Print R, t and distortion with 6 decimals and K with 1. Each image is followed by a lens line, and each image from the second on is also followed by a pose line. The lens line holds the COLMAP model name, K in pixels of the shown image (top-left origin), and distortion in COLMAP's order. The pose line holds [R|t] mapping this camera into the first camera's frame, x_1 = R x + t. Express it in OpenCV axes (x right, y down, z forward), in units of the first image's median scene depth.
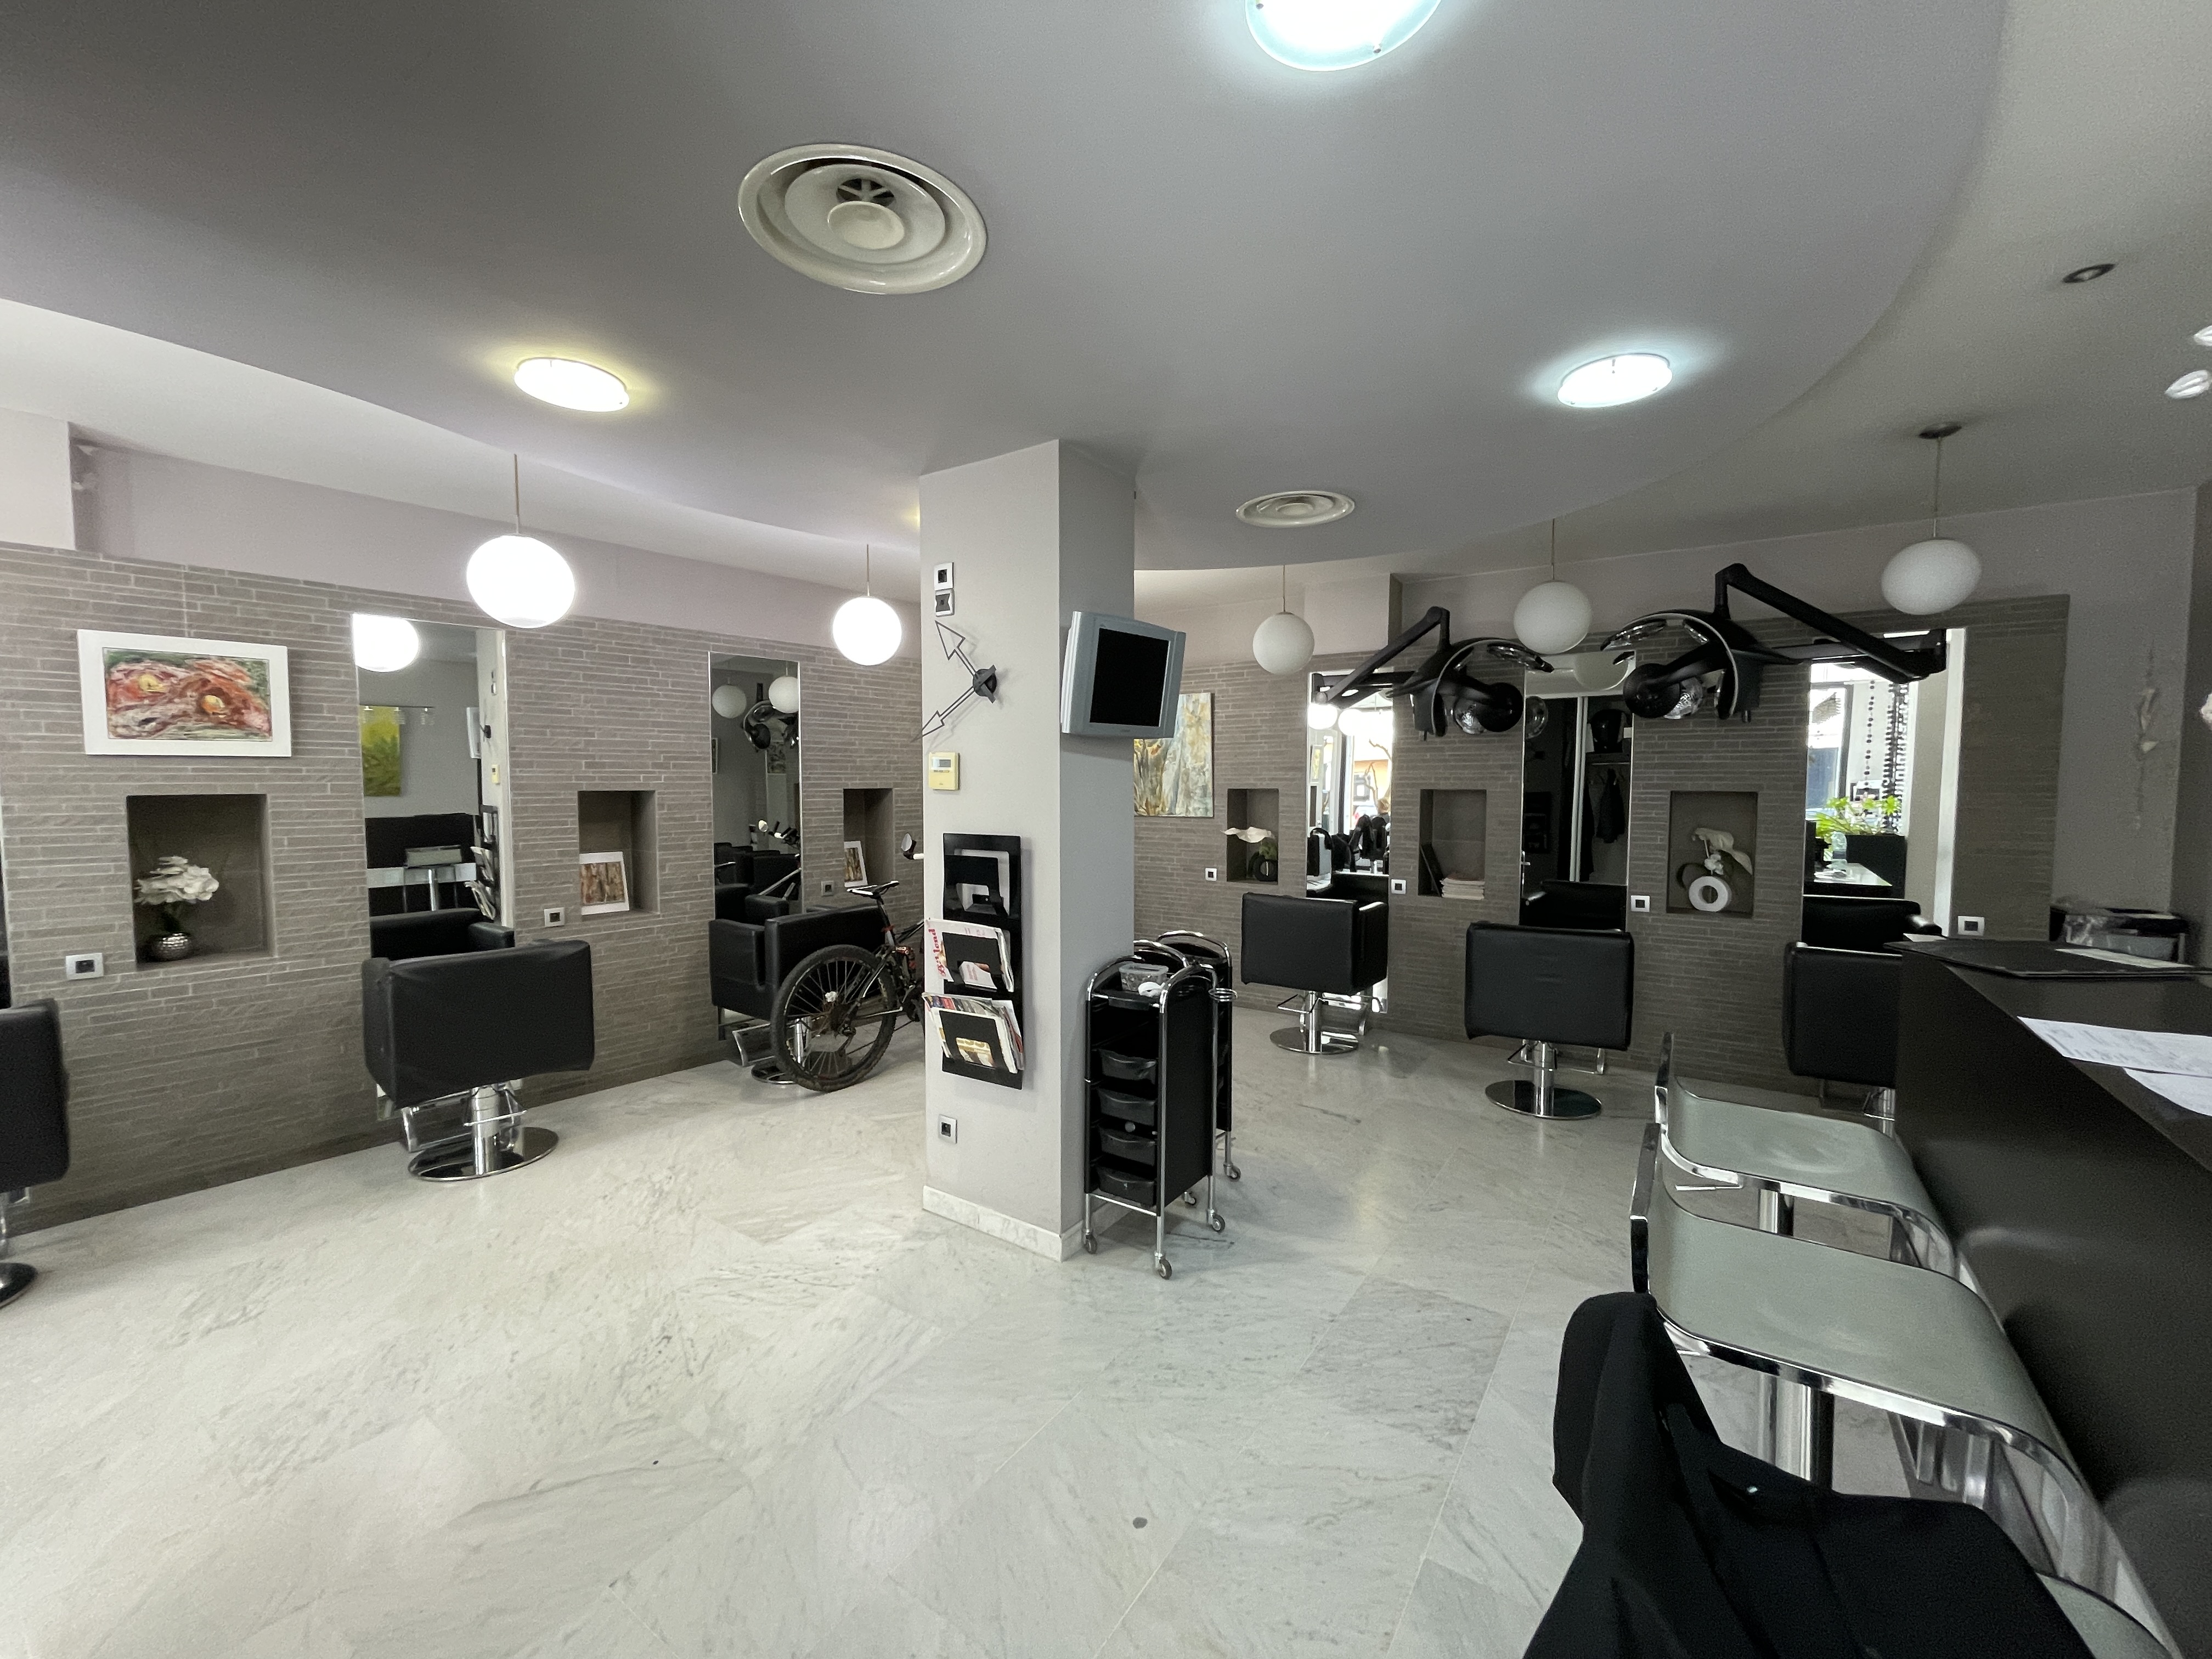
lens RADIAL K [[894.4, 0, 1101.3], [0, 894.4, 830.3], [0, 0, 1]] dist [-0.004387, -0.000296]
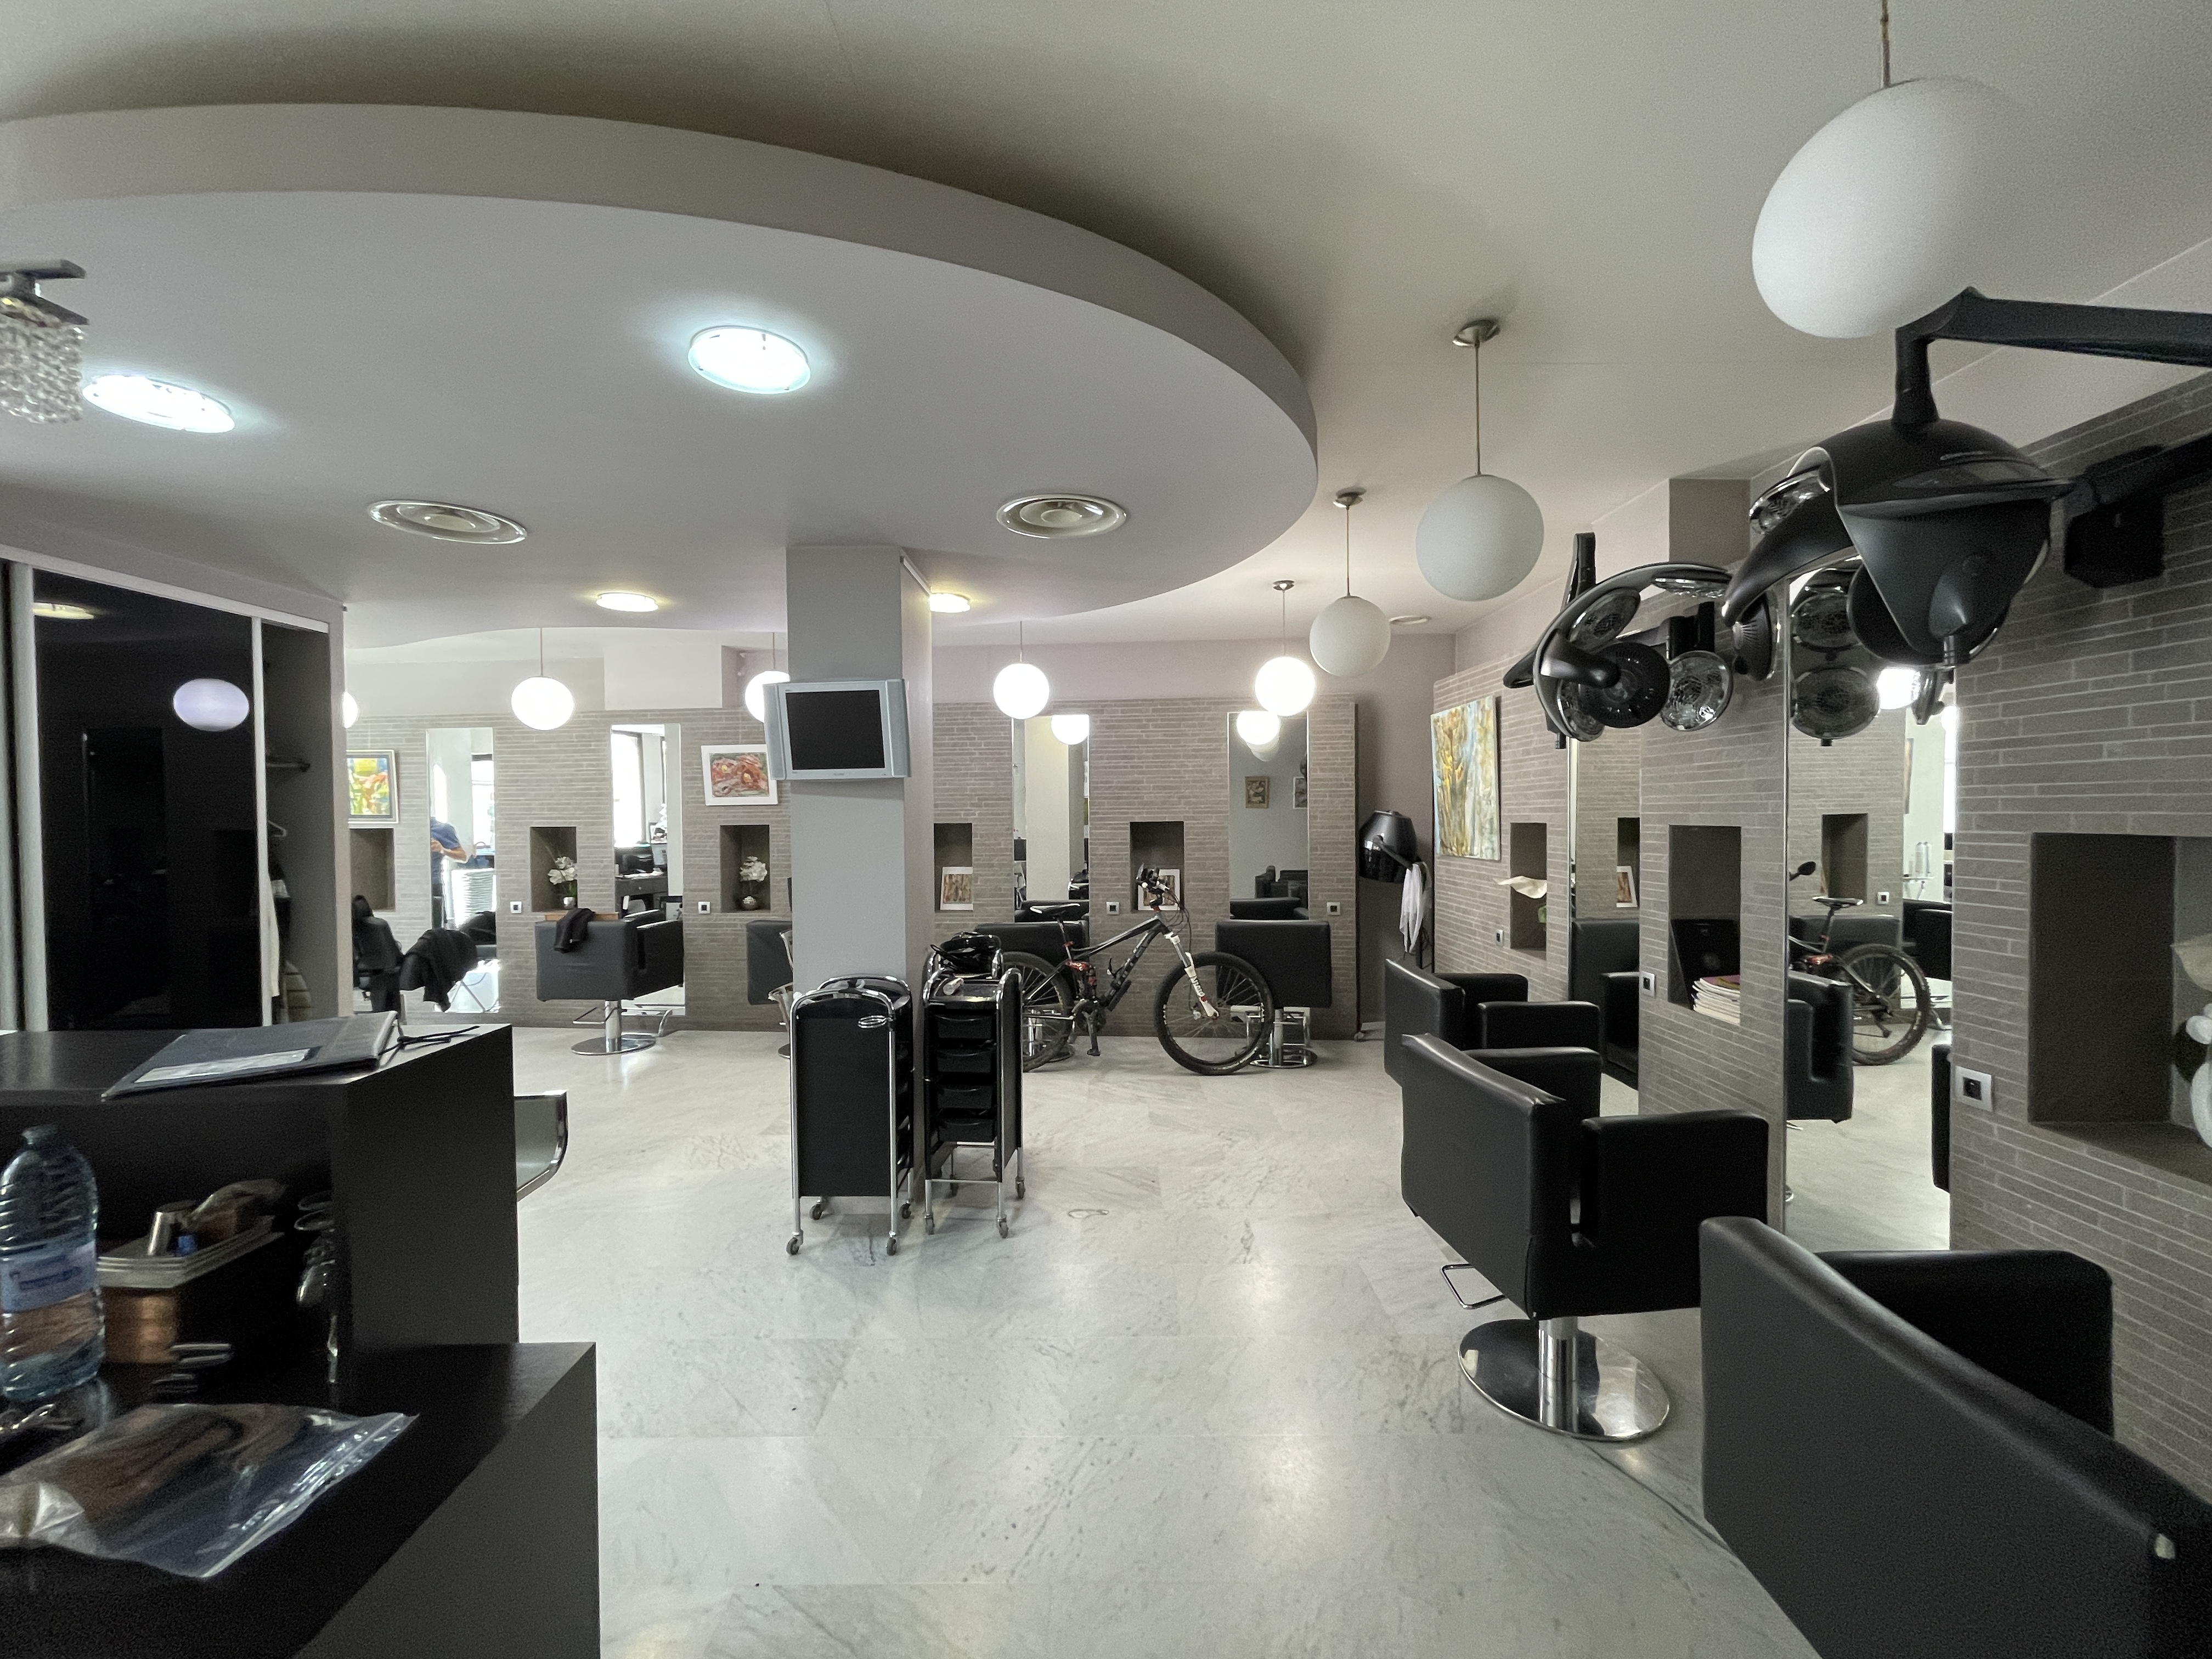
lens RADIAL K [[894.4, 0, 1100.2], [0, 894.4, 827.5], [0, 0, 1]] dist [-0.004387, -0.000296]
pose [[0.559274, 0.008106, -0.828943, 0.996859], [-0.037344, 0.999183, -0.015425, -0.032360], [0.828141, 0.039582, 0.559120, 0.539317]]
